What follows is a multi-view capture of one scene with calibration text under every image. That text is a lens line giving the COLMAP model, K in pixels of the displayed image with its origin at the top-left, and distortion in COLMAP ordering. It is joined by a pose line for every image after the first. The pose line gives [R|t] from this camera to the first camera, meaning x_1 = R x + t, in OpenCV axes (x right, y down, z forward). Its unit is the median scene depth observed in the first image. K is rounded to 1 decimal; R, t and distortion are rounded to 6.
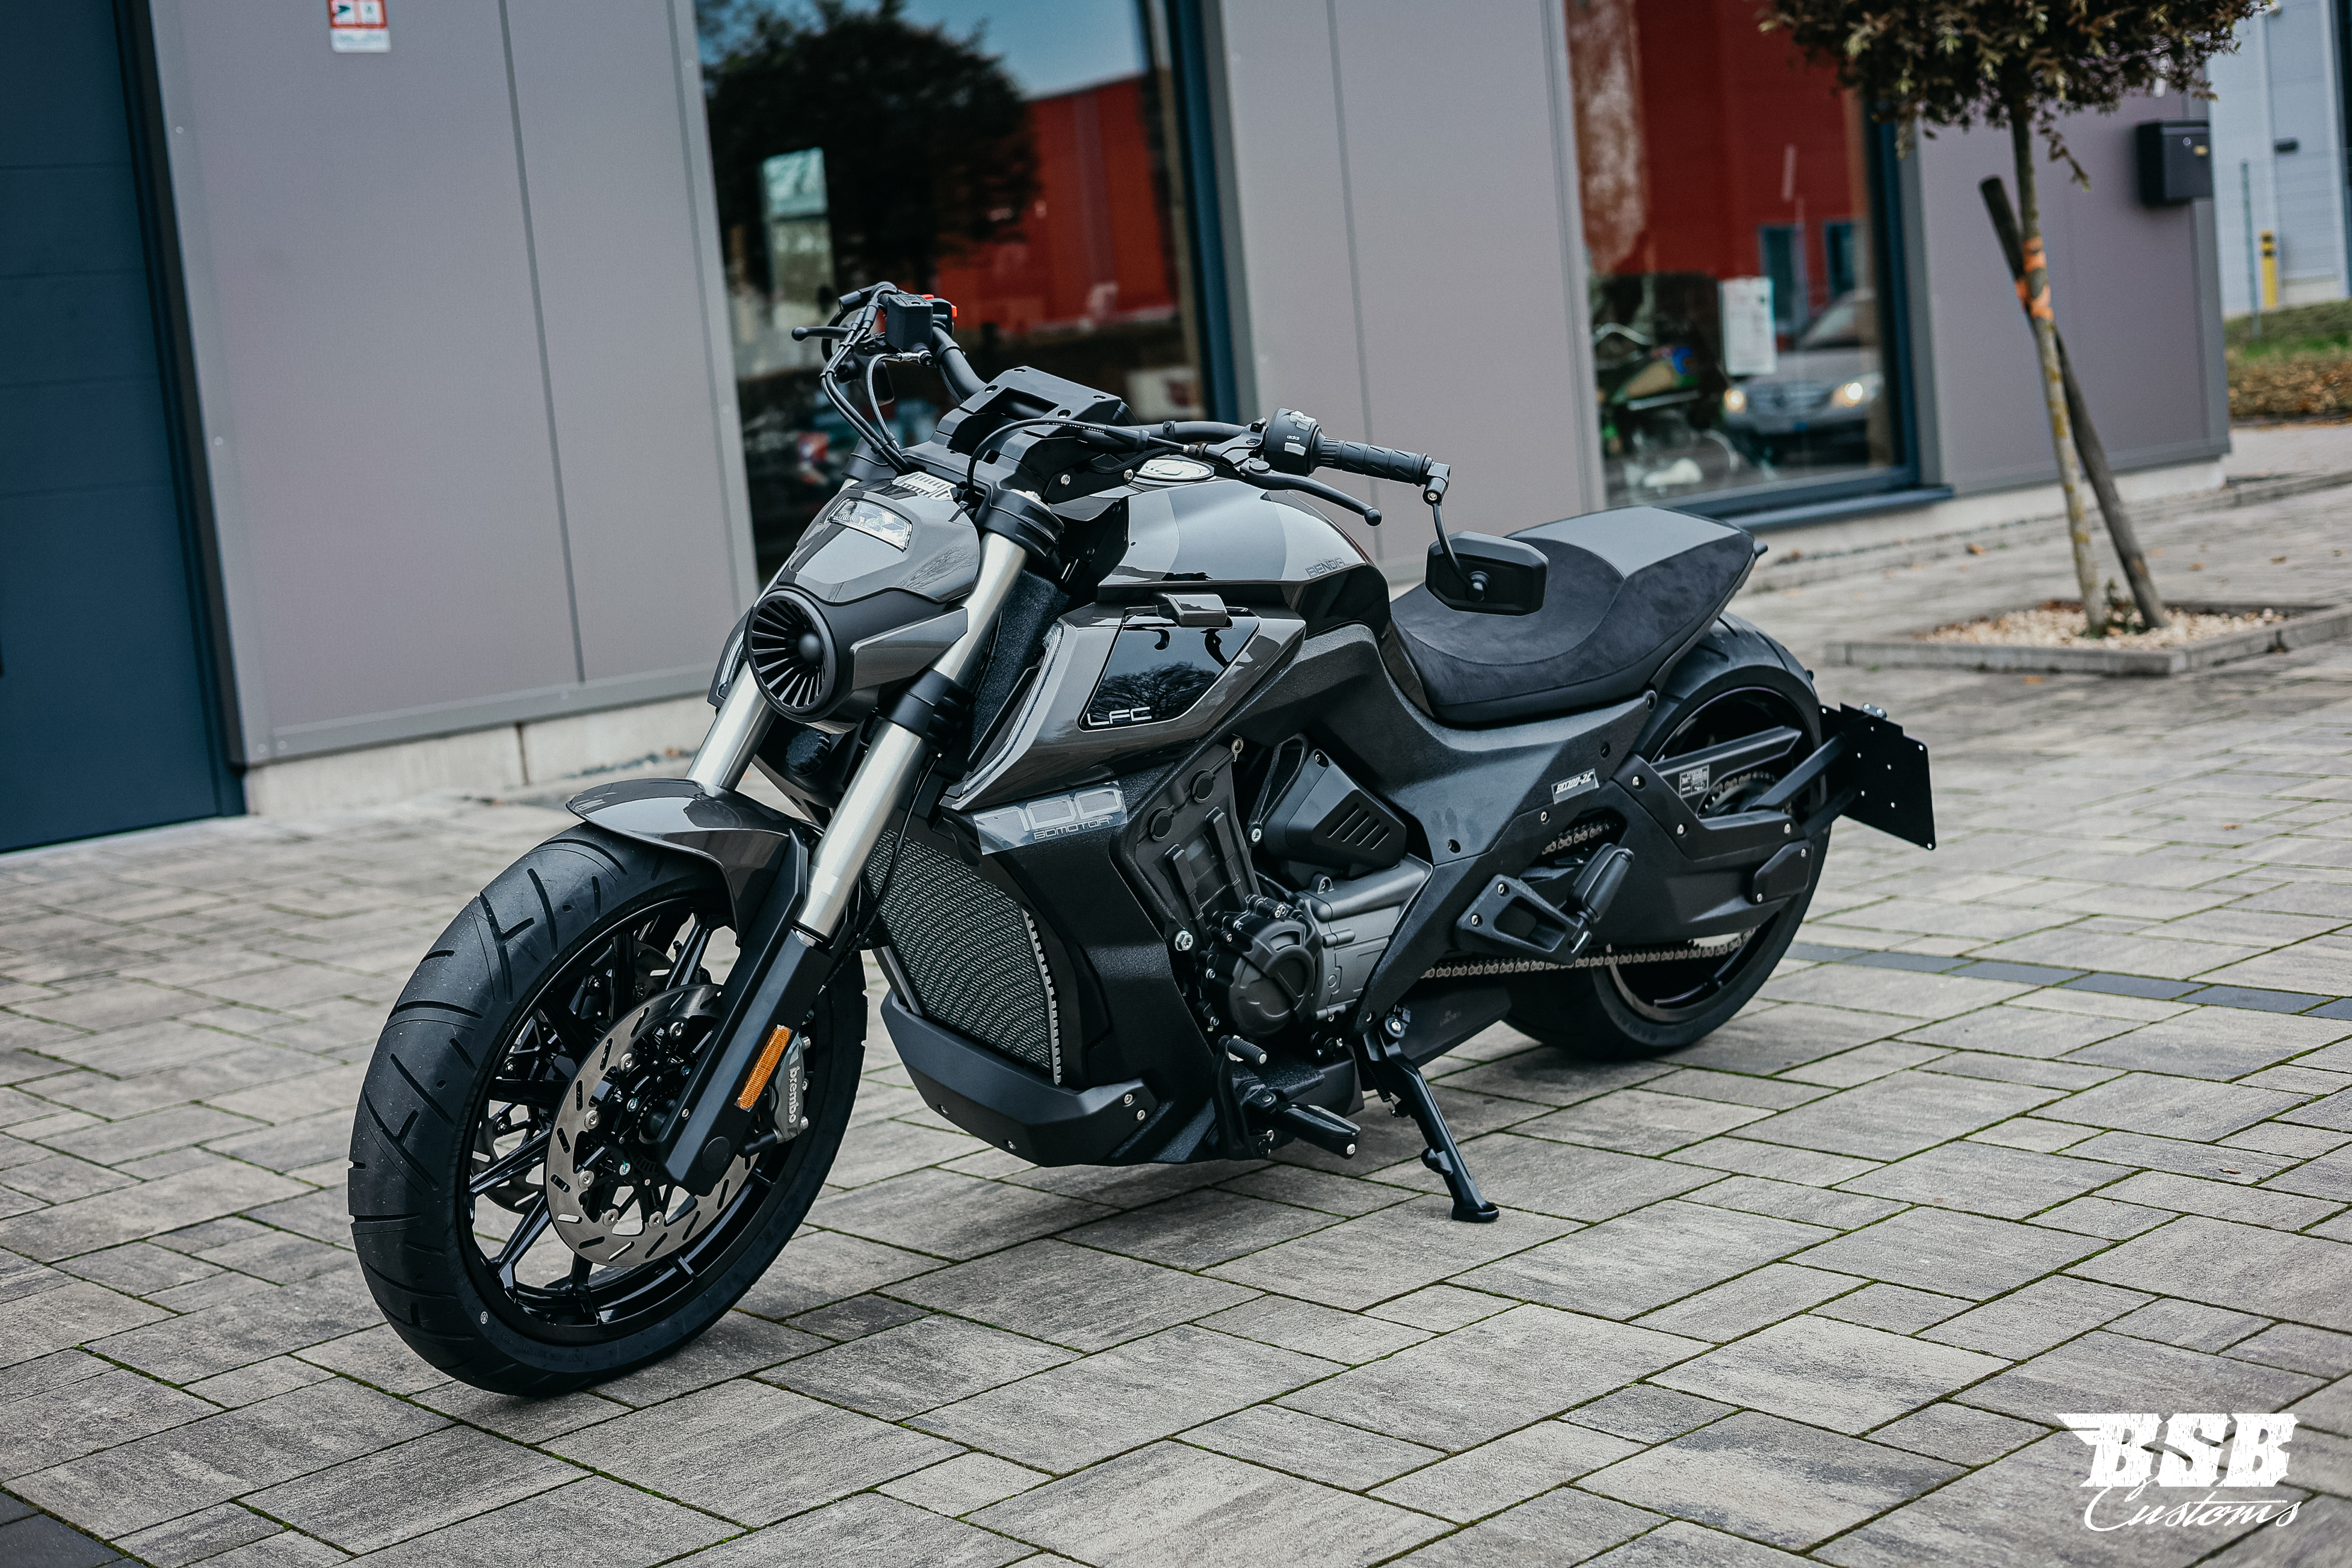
lens RADIAL K [[3322.0, 0, 1178.0], [0, 3322.0, 782.6], [0, 0, 1]] dist [0.018492, 0.000000]
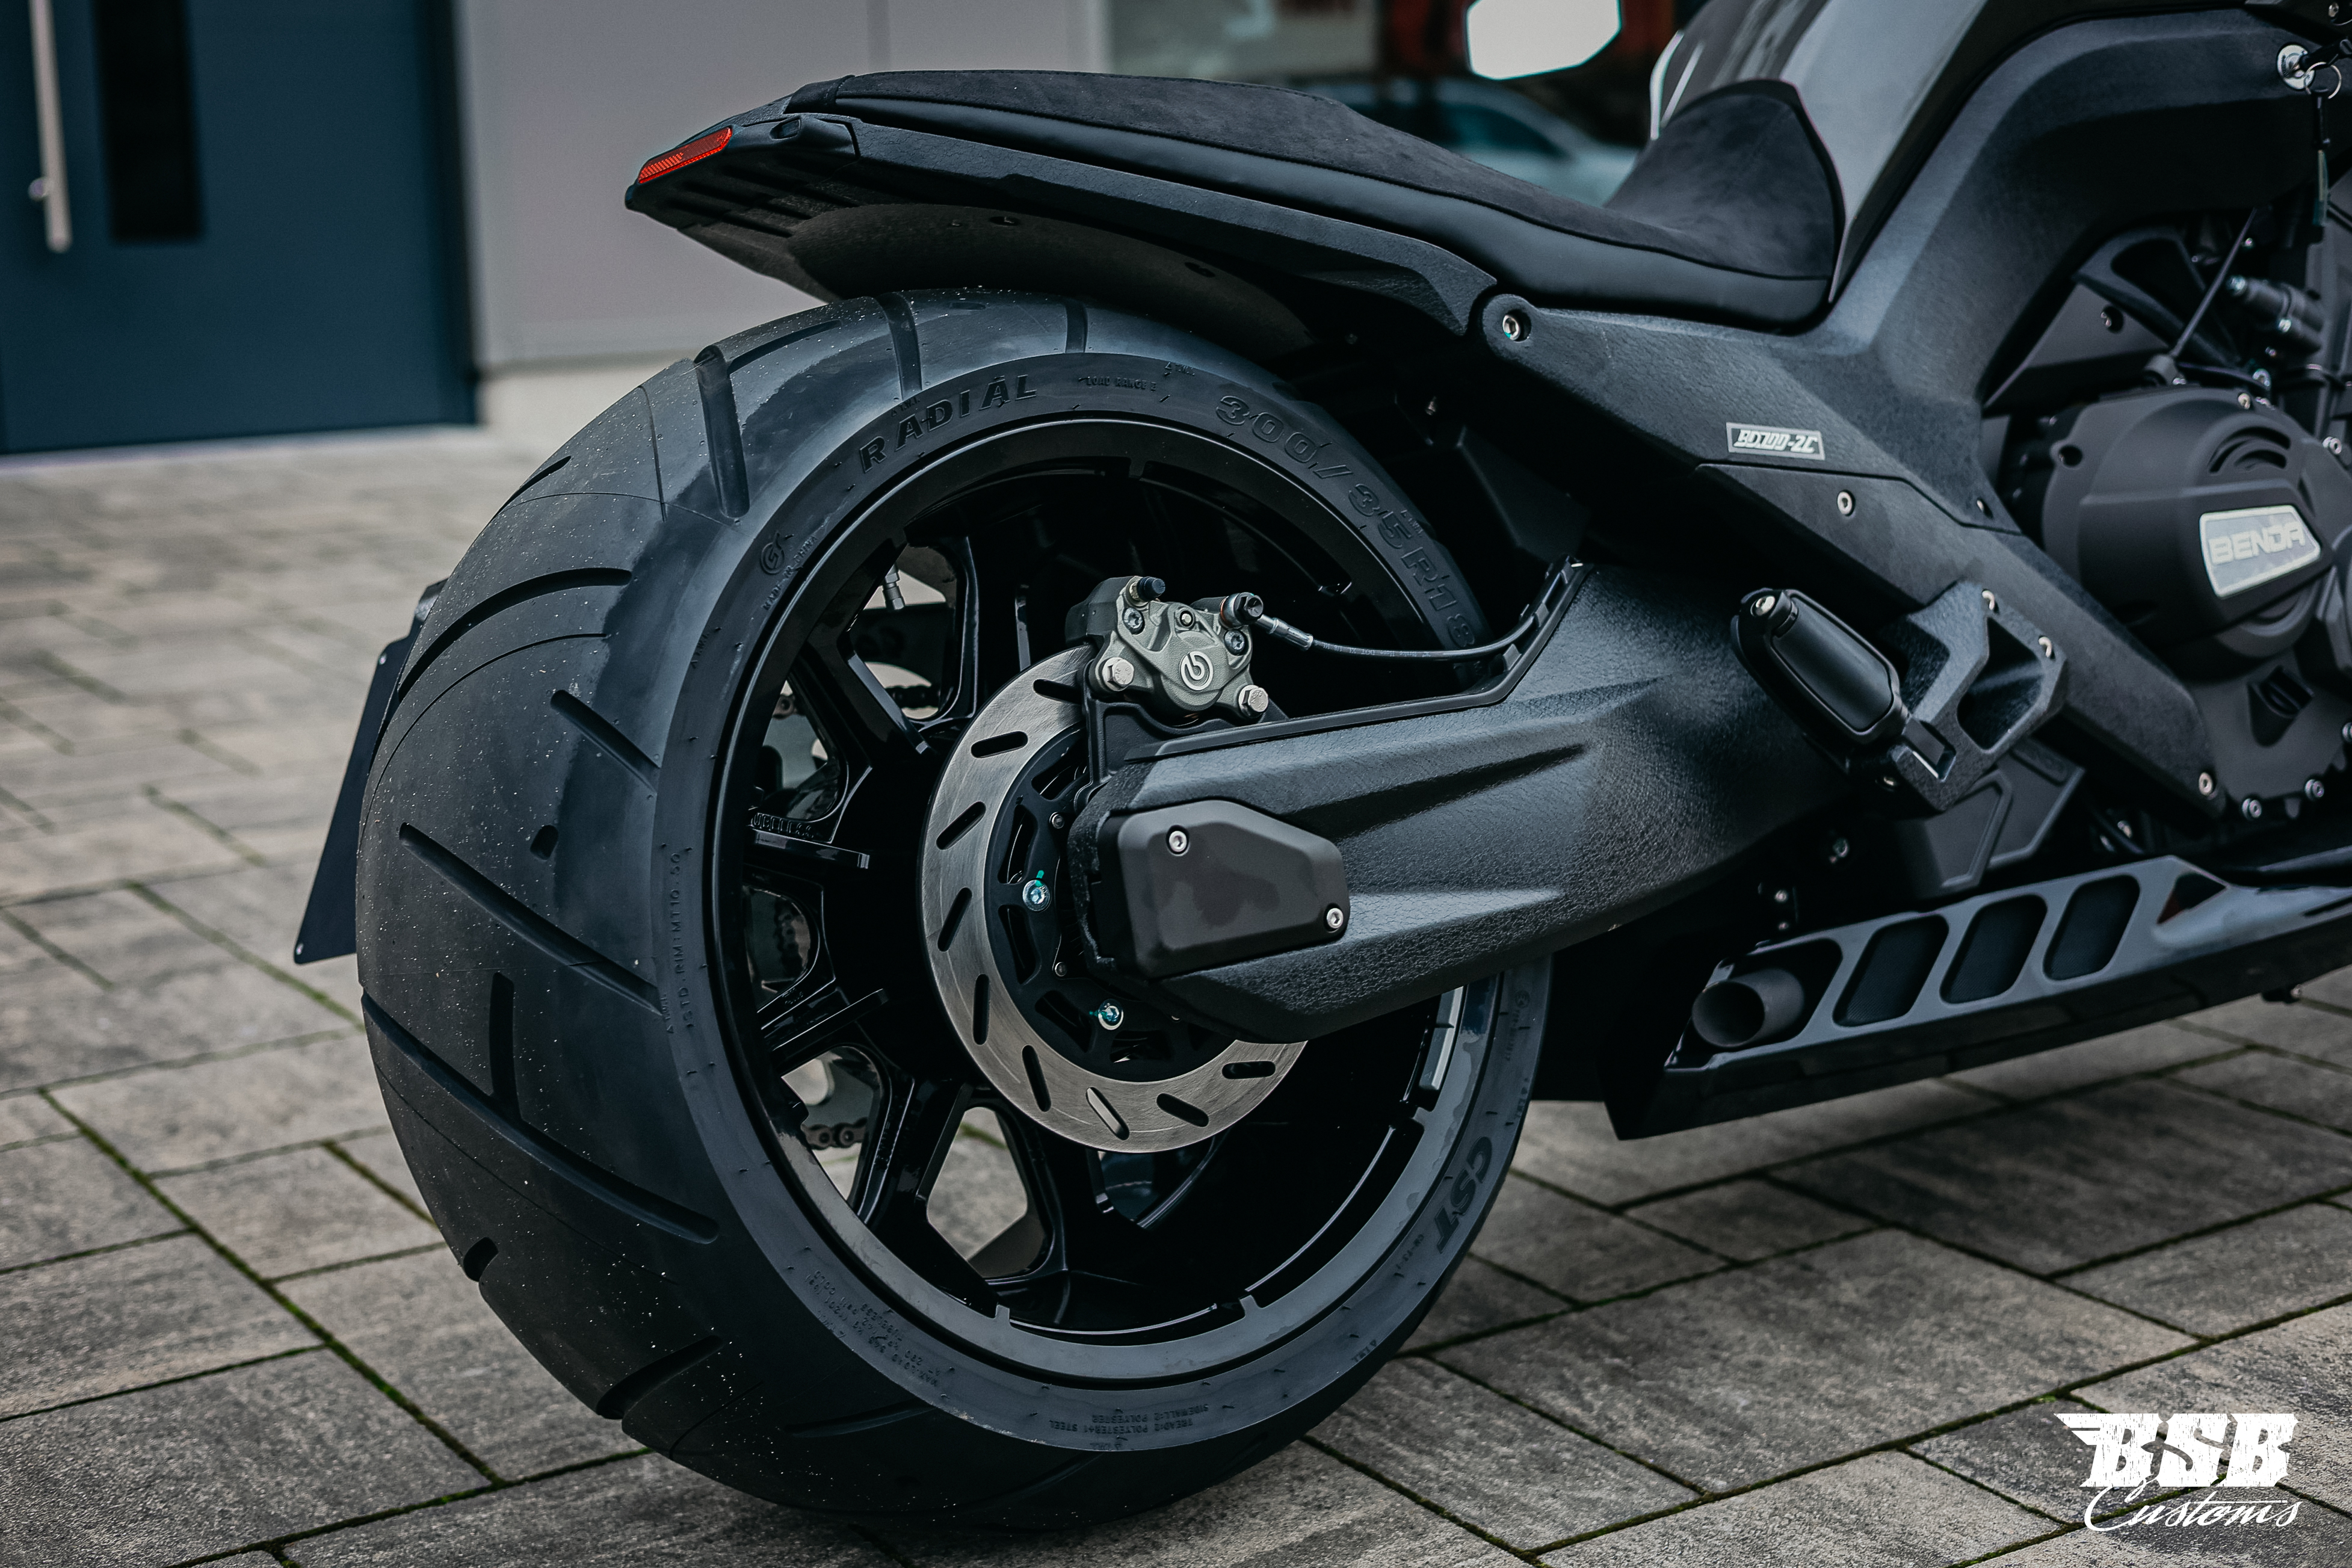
lens RADIAL K [[3322.0, 0, 1176.4], [0, 3322.0, 783.7], [0, 0, 1]] dist [0.018492, 0.000000]
pose [[0.985312, 0.093360, -0.142983, 0.059312], [-0.082600, 0.993412, 0.079431, 0.039743], [0.149457, -0.066454, 0.986533, 0.406012]]
